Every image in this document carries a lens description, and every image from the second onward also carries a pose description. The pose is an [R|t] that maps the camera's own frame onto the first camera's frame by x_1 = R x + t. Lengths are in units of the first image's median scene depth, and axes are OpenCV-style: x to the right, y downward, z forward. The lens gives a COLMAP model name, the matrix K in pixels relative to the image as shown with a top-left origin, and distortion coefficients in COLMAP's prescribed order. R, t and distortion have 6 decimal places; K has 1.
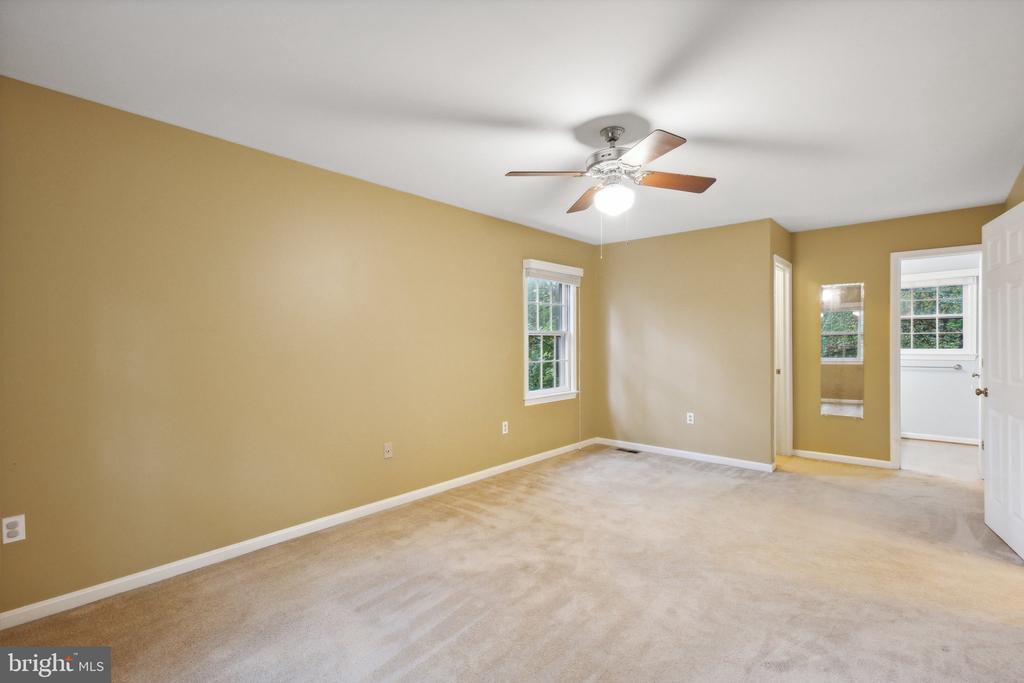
lens RADIAL K [[469.5, 0, 512.0], [0, 469.5, 341.5], [0, 0, 1]] dist [0.003991, 0.000095]
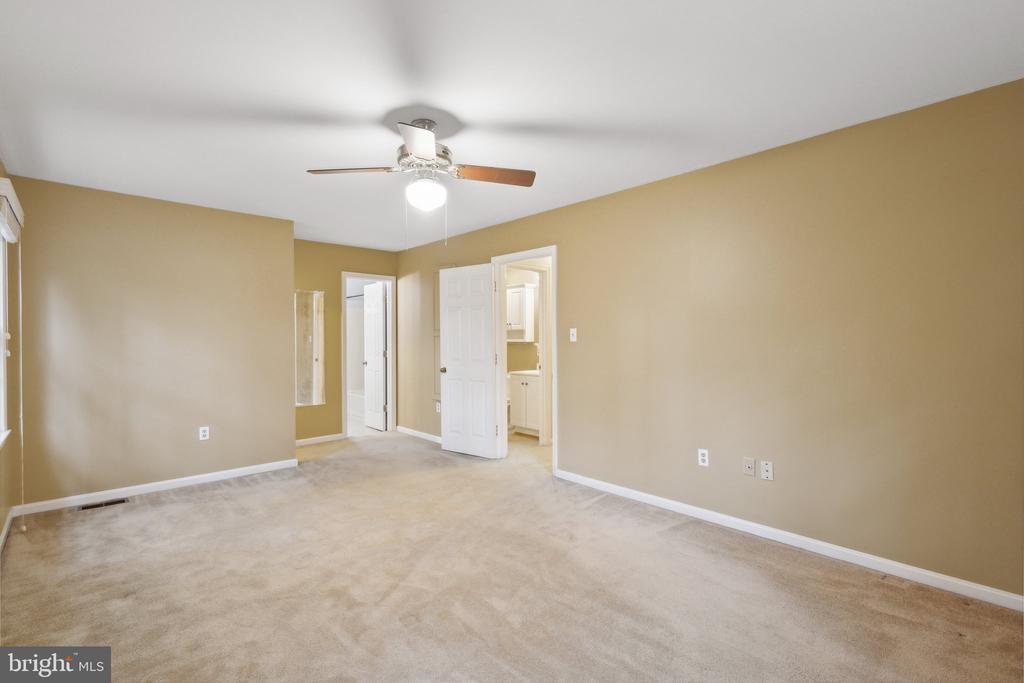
lens RADIAL K [[469.5, 0, 512.0], [0, 469.5, 341.5], [0, 0, 1]] dist [0.003991, 0.000095]
pose [[0.093049, -0.004233, 0.995653, -0.472960], [0.003743, 0.999985, 0.003902, 0.001302], [-0.995655, 0.003364, 0.093063, 0.465200]]
